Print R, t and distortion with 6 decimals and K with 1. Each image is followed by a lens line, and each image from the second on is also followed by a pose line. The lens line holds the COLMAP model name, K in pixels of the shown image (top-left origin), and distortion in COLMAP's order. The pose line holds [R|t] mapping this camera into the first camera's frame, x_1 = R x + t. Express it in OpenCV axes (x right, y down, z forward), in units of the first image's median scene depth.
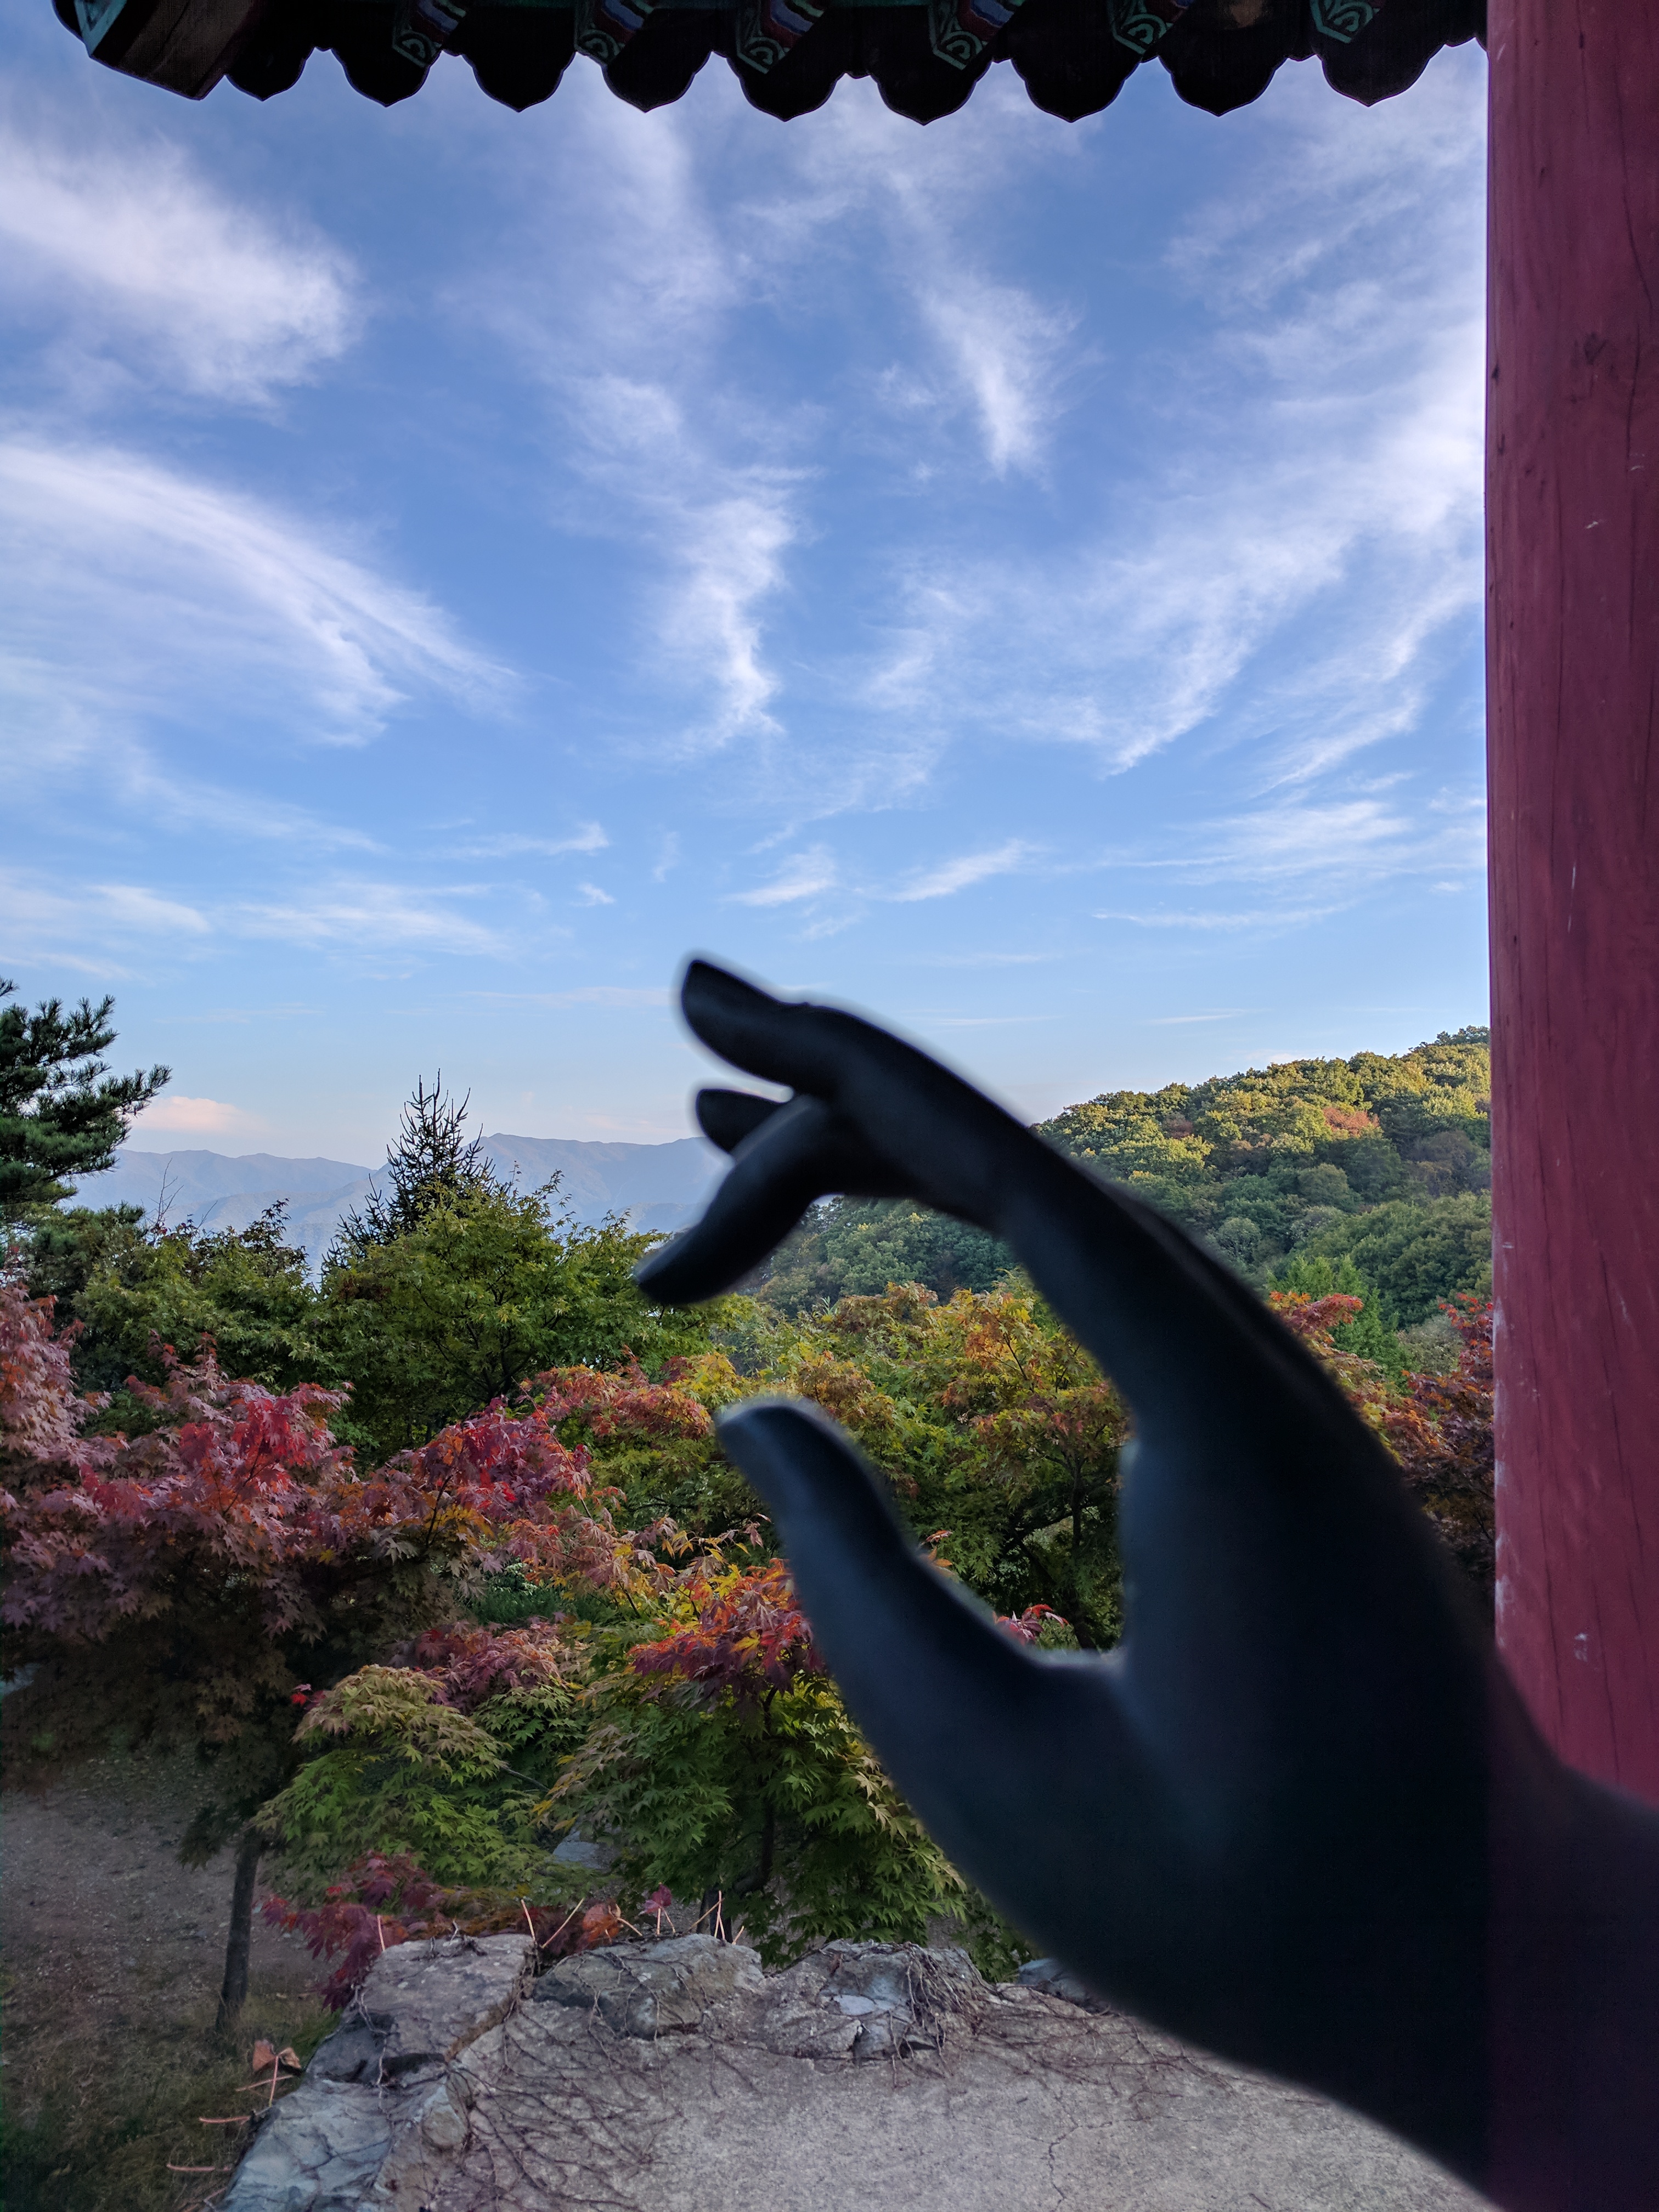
lens RADIAL K [[2280.0, 0, 826.2], [0, 2280.0, 1047.1], [0, 0, 1]] dist [-0.004577, 0.315838]
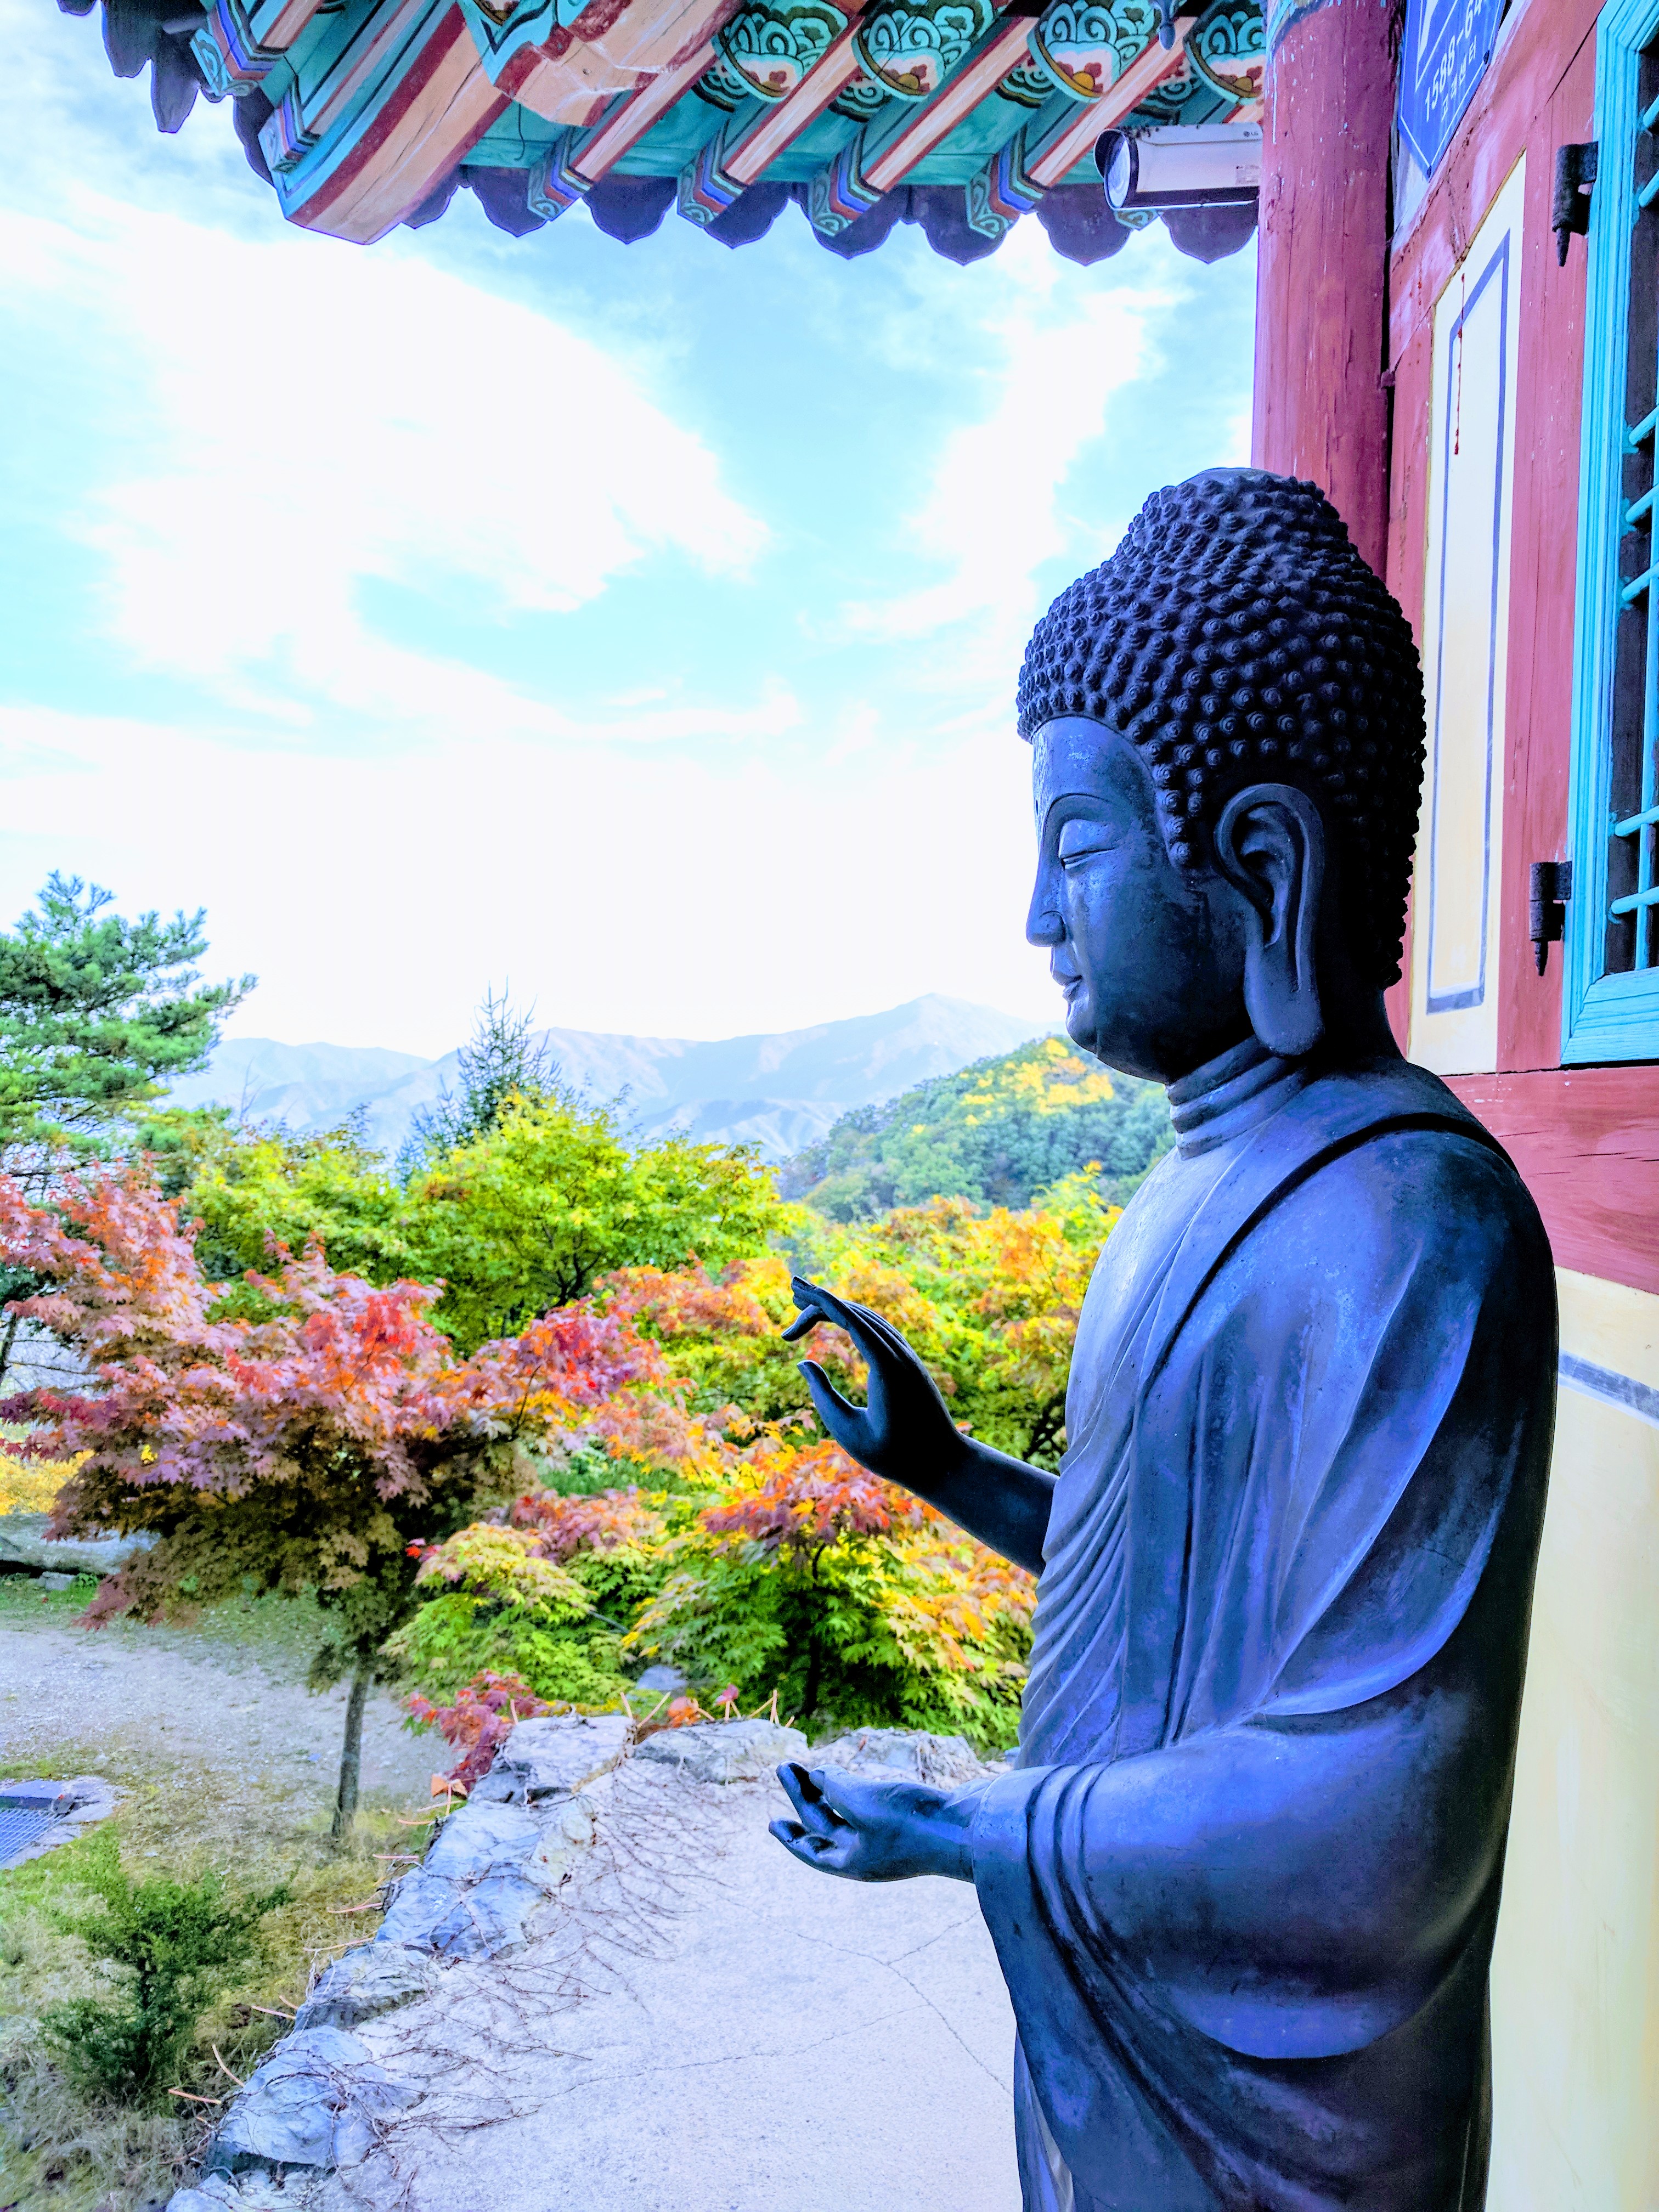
lens RADIAL K [[2293.1, 0, 754.2], [0, 2293.1, 1105.4], [0, 0, 1]] dist [0.100282, -0.004150]
pose [[0.998271, 0.016527, -0.056404, 0.003836], [-0.012498, 0.997395, 0.071045, -0.020481], [0.057432, -0.070217, 0.995877, -0.106599]]
